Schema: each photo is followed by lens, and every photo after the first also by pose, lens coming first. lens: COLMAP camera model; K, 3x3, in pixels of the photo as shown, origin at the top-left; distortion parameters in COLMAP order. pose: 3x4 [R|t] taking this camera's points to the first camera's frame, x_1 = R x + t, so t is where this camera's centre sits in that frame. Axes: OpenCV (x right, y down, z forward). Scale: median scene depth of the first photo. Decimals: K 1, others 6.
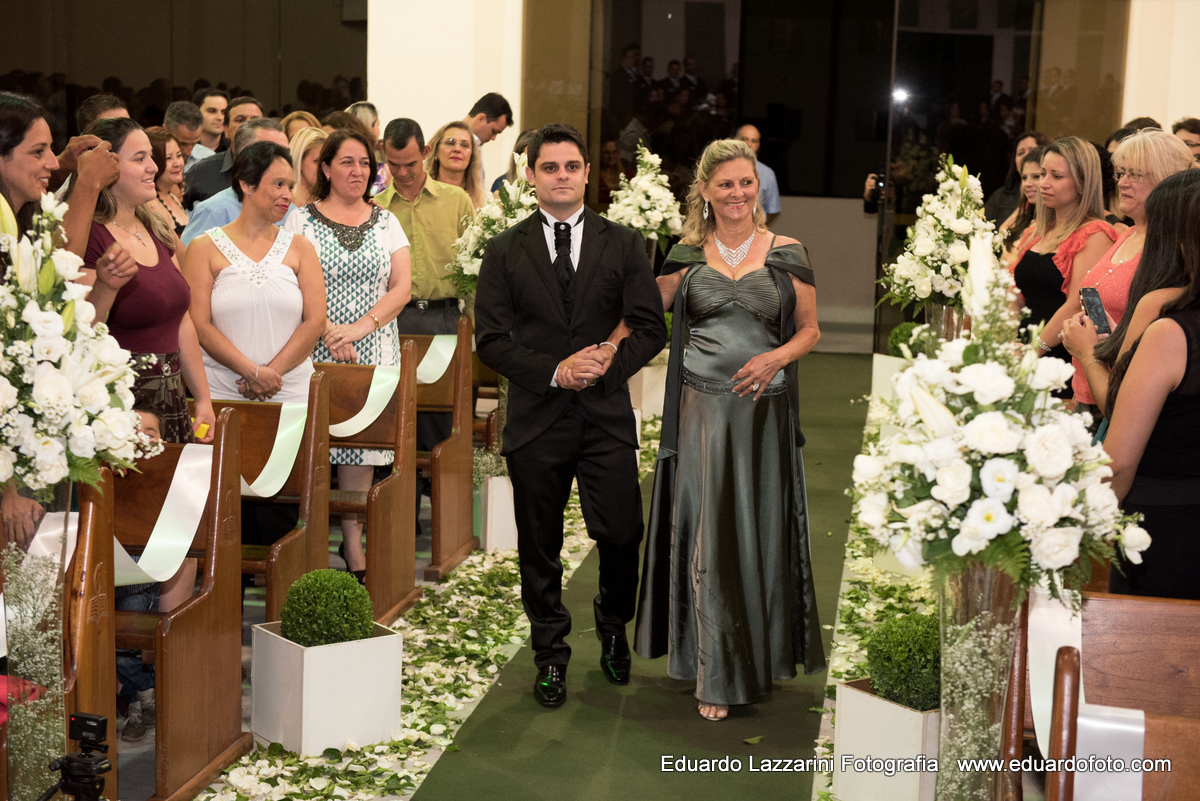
lens RADIAL K [[2096.1, 0, 599.8], [0, 2096.1, 398.6], [0, 0, 1]] dist [0.049767, 0.000000]
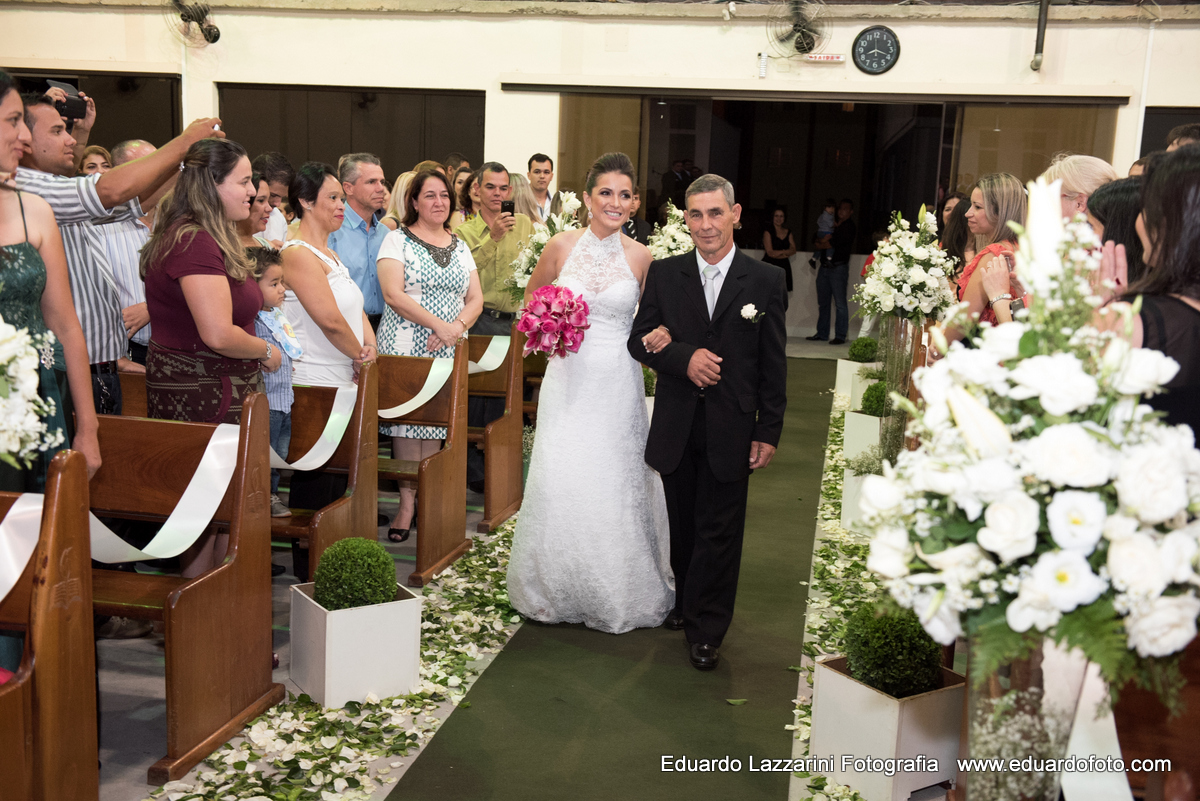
lens RADIAL K [[1310.3, 0, 599.6], [0, 1310.3, 402.5], [0, 0, 1]] dist [0.011428, 0.000000]
pose [[0.998879, 0.019921, -0.042946, 0.028286], [-0.019376, 0.999727, 0.013072, -0.002208], [0.043195, -0.012225, 0.998992, 0.316884]]
